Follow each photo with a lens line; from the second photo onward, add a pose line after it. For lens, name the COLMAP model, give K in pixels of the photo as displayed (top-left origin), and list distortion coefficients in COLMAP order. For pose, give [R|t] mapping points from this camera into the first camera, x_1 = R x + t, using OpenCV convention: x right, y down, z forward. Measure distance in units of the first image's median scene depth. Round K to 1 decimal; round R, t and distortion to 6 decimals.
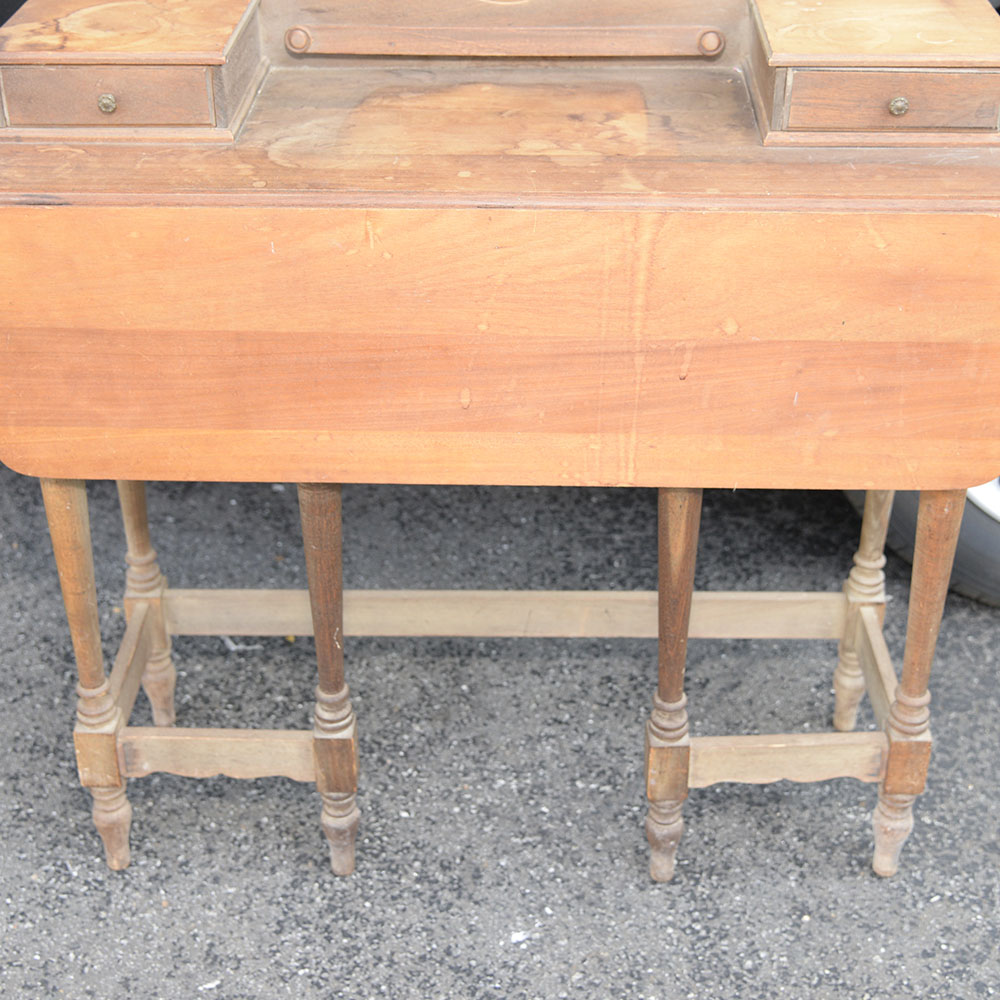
lens RADIAL K [[1657.5, 0, 494.9], [0, 1657.5, 405.9], [0, 0, 1]] dist [-0.011755, 0.140581]
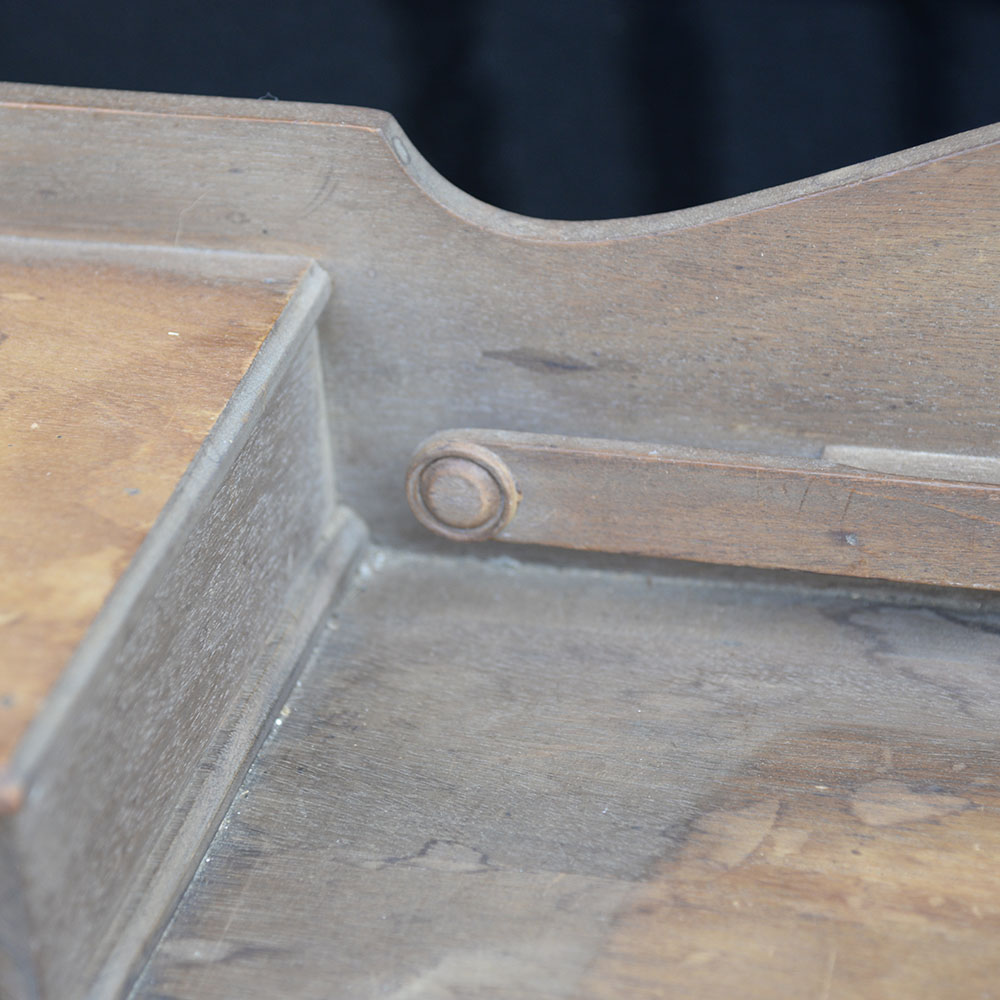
lens RADIAL K [[4121.7, 0, 500.0], [0, 4121.7, 500.0], [0, 0, 1]] dist [0.573262, 3.634846]
pose [[0.973158, 0.069778, -0.219303, 0.017135], [-0.059642, 0.996838, 0.052510, -0.238974], [0.222274, -0.038021, 0.974243, 0.397519]]
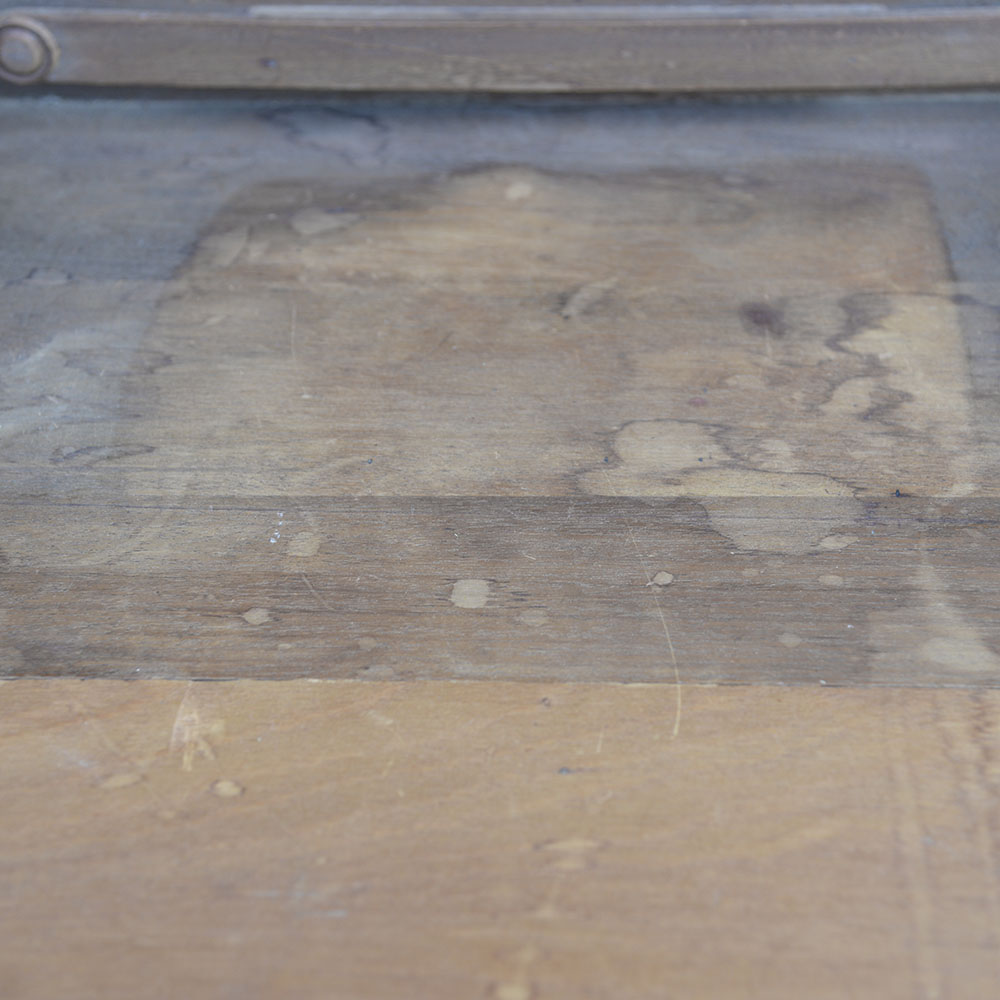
lens RADIAL K [[2314.1, 0, 500.0], [0, 2314.1, 500.0], [0, 0, 1]] dist [0.246896, -0.183141]
pose [[0.999916, -0.012674, -0.002816, -0.008632], [0.012979, 0.980843, 0.194368, -0.212433], [0.000299, -0.194388, 0.980925, 0.430572]]
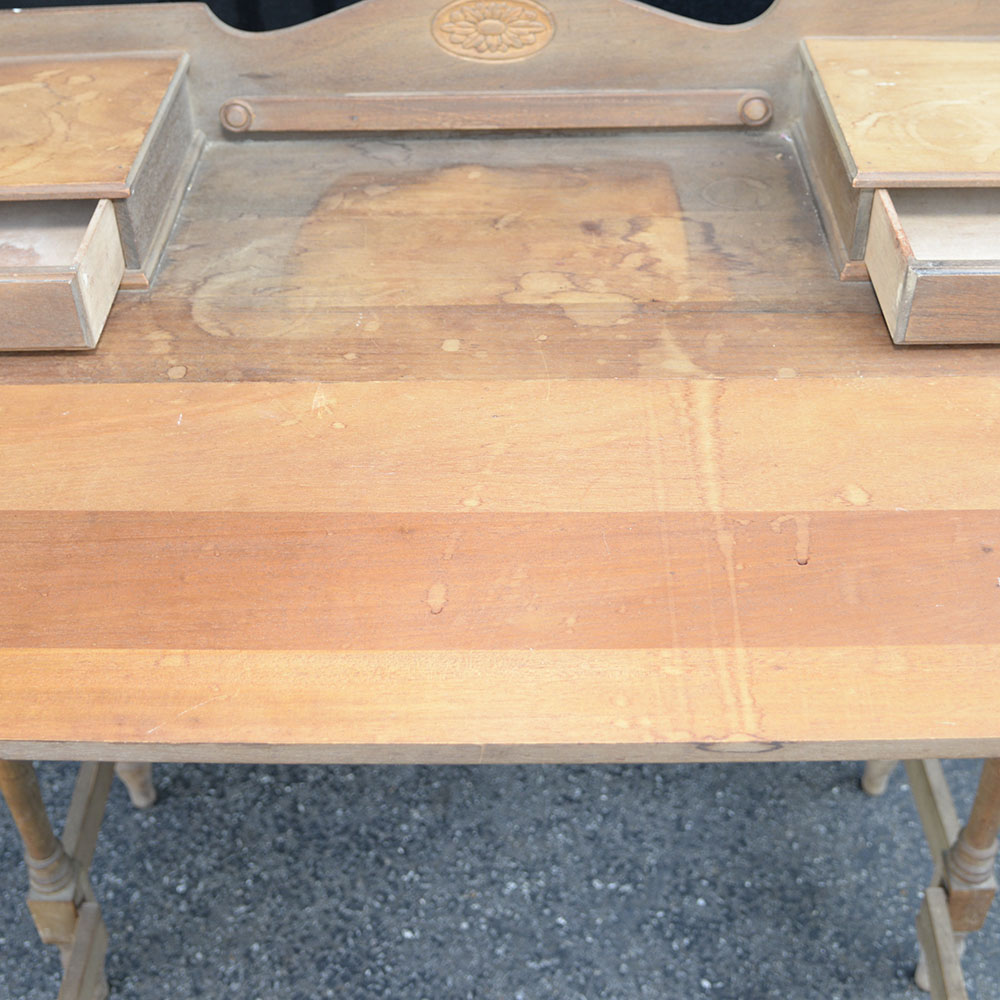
lens RADIAL K [[1394.8, 0, 495.7], [0, 1394.8, 302.8], [0, 0, 1]] dist [-0.118342, -0.055928]
pose [[0.999588, -0.026694, 0.010562, -0.003682], [0.025677, 0.995882, 0.086949, -0.177081], [-0.012839, -0.086642, 0.996157, 0.311888]]
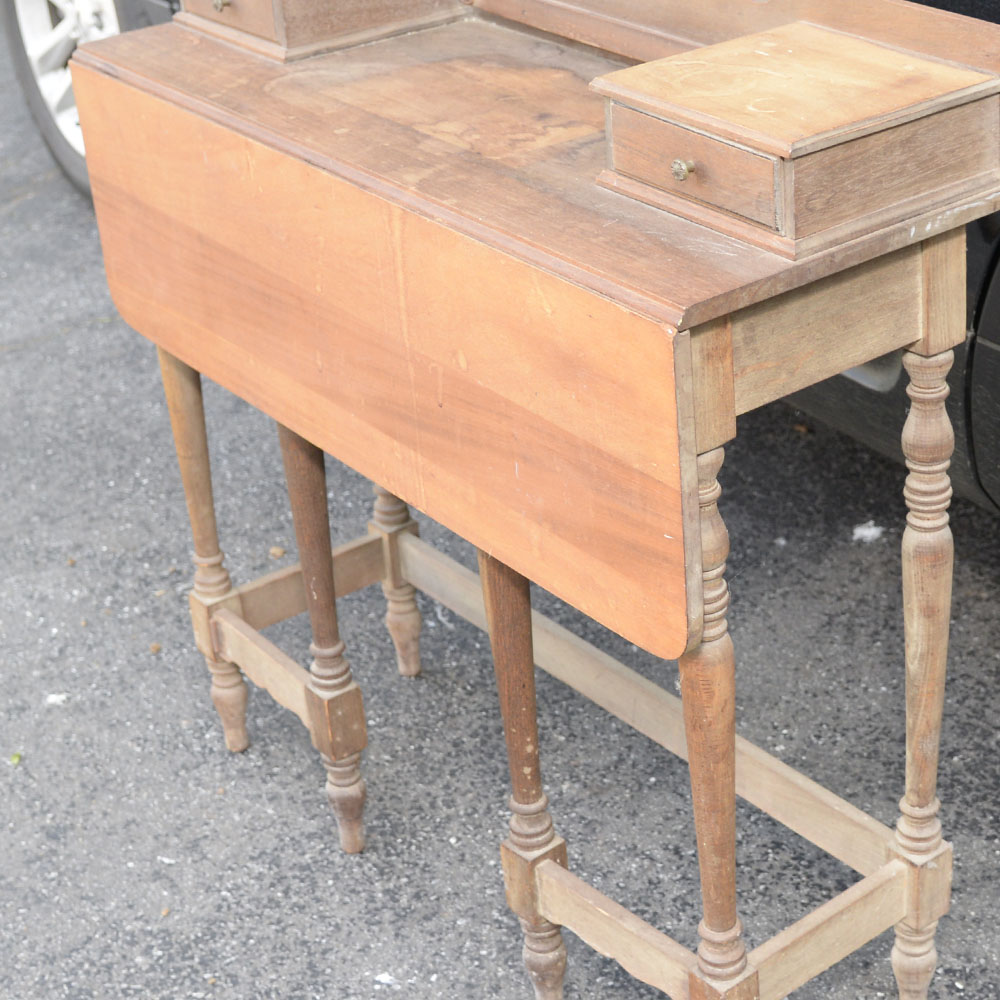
lens RADIAL K [[2133.6, 0, 696.0], [0, 2133.6, 500.4], [0, 0, 1]] dist [-0.127314, 0.107668]
pose [[0.665150, 0.334518, -0.667588, 0.847360], [-0.345529, 0.930448, 0.121966, -0.134339], [0.661956, 0.149545, 0.734473, 0.214961]]
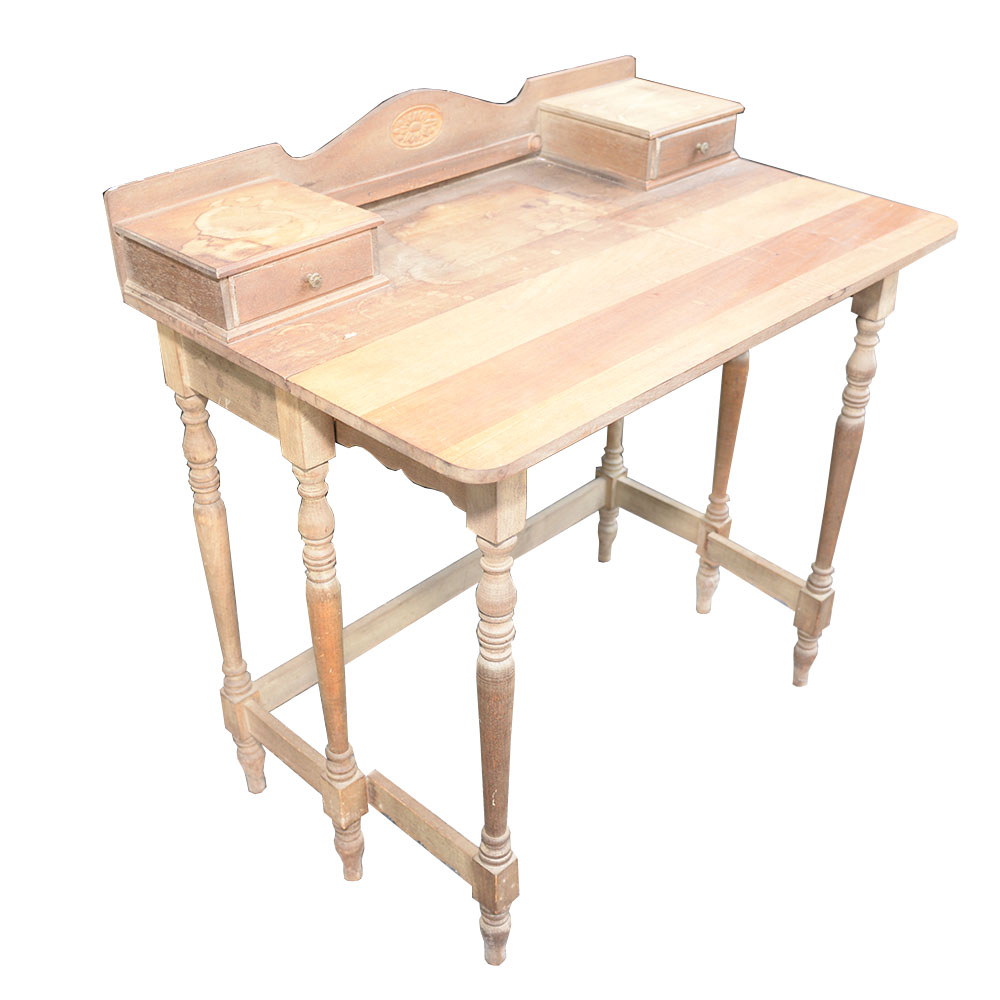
lens RADIAL K [[1174.6, 0, 503.1], [0, 1174.6, 501.9], [0, 0, 1]] dist [-0.087570, -0.015422]
pose [[0.676780, -0.396091, 0.620549, -0.632224], [0.361405, 0.913119, 0.188682, -0.124626], [-0.641370, 0.096573, 0.761129, 0.233479]]
